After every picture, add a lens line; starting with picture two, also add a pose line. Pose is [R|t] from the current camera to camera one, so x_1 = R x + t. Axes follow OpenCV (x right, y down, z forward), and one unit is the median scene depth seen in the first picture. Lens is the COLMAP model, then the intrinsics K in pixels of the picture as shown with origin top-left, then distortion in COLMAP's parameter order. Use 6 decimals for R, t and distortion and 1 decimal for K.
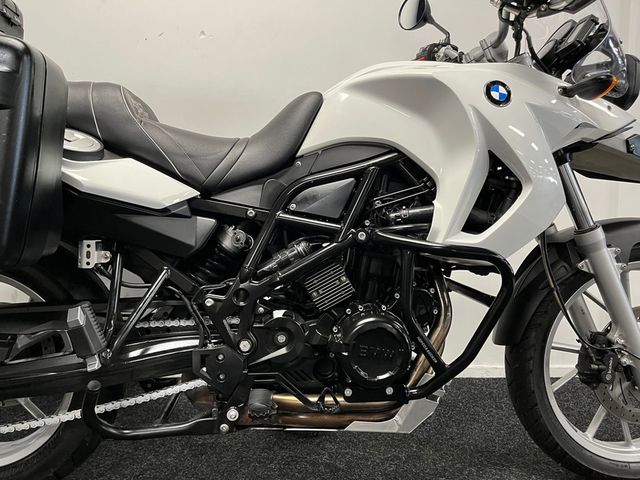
lens RADIAL K [[485.0, 0, 322.2], [0, 485.0, 238.8], [0, 0, 1]] dist [0.081131, -0.102179]
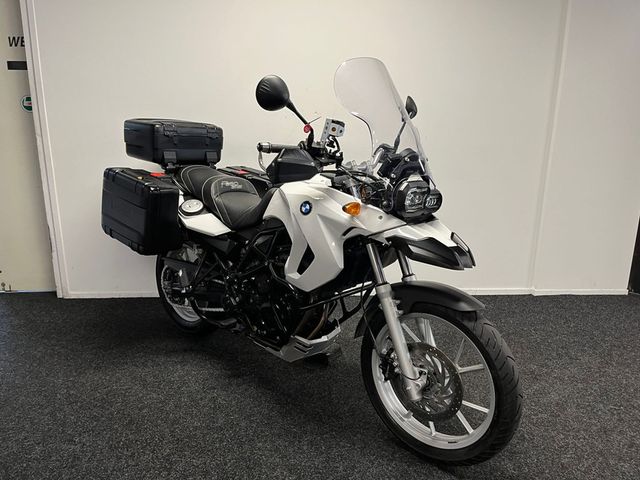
lens RADIAL K [[485.0, 0, 322.2], [0, 485.0, 238.8], [0, 0, 1]] dist [0.081131, -0.102179]
pose [[0.693899, 0.169304, -0.699885, 1.659602], [-0.085365, 0.984453, 0.153507, -0.444031], [0.714994, -0.046773, 0.697564, -0.299501]]
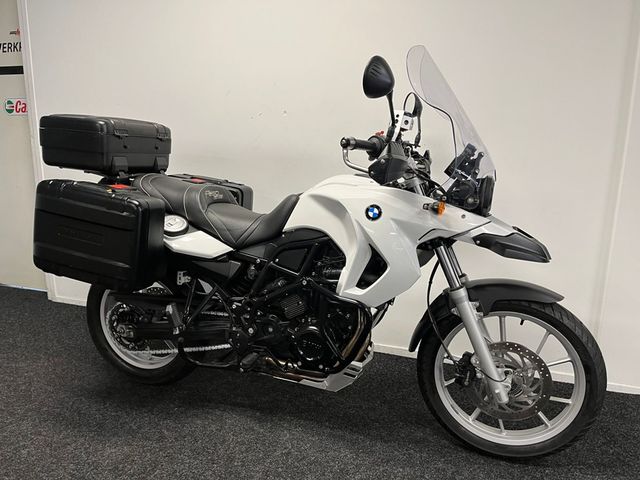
lens RADIAL K [[485.0, 0, 322.2], [0, 485.0, 238.8], [0, 0, 1]] dist [0.081131, -0.102179]
pose [[0.922217, 0.080943, -0.378106, 0.785954], [-0.040427, 0.992669, 0.113901, -0.363749], [0.384553, -0.089756, 0.918729, -0.612236]]
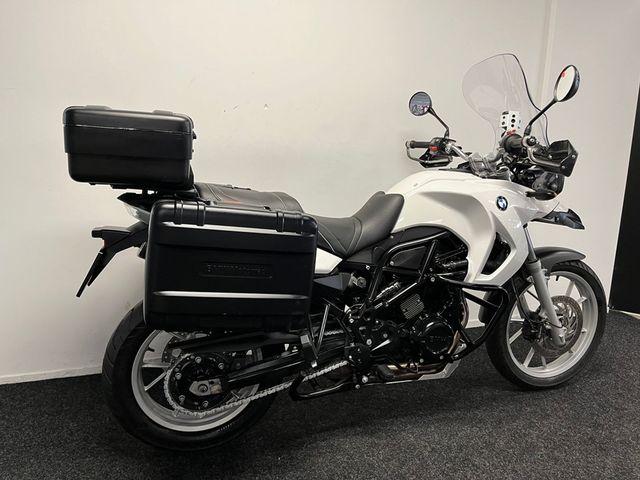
lens RADIAL K [[485.0, 0, 322.2], [0, 485.0, 238.8], [0, 0, 1]] dist [0.081131, -0.102179]
pose [[0.973226, -0.051802, 0.223939, -0.702752], [0.022422, 0.991023, 0.131802, -0.395864], [-0.228756, -0.123251, 0.965650, -0.647979]]
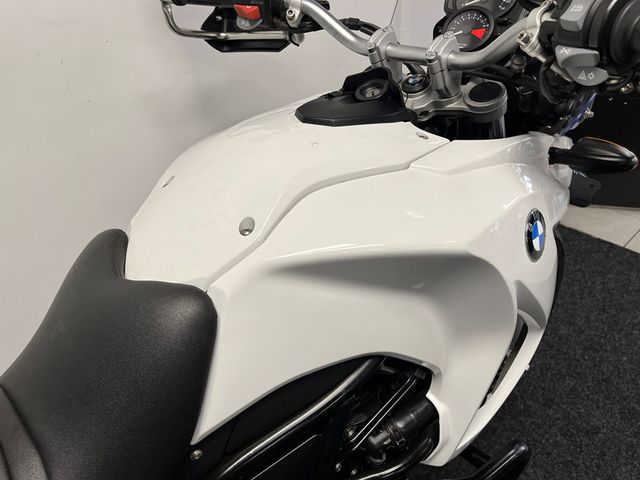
lens RADIAL K [[485.0, 0, 322.2], [0, 485.0, 238.8], [0, 0, 1]] dist [0.081131, -0.102179]
pose [[0.768402, -0.353800, 0.533277, -0.131672], [0.063990, 0.871587, 0.486047, -0.545077], [-0.636760, -0.339356, 0.692369, 0.705317]]
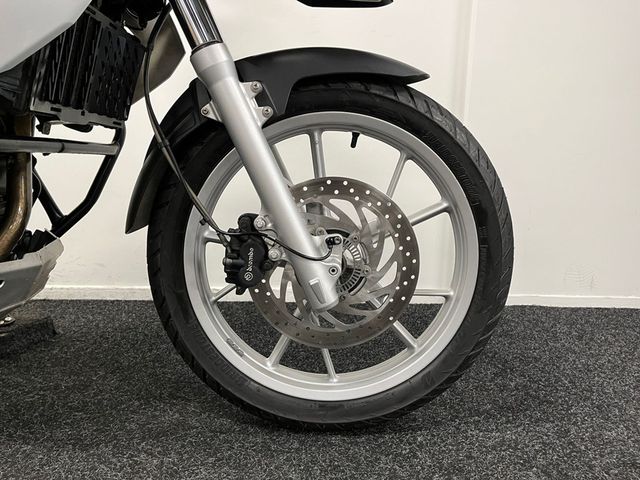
lens RADIAL K [[485.0, 0, 322.2], [0, 485.0, 238.8], [0, 0, 1]] dist [0.081131, -0.102179]
pose [[0.998168, 0.014050, -0.058848, 0.801501], [-0.008538, 0.995638, 0.092904, 0.182328], [0.059897, -0.092231, 0.993934, 0.370894]]
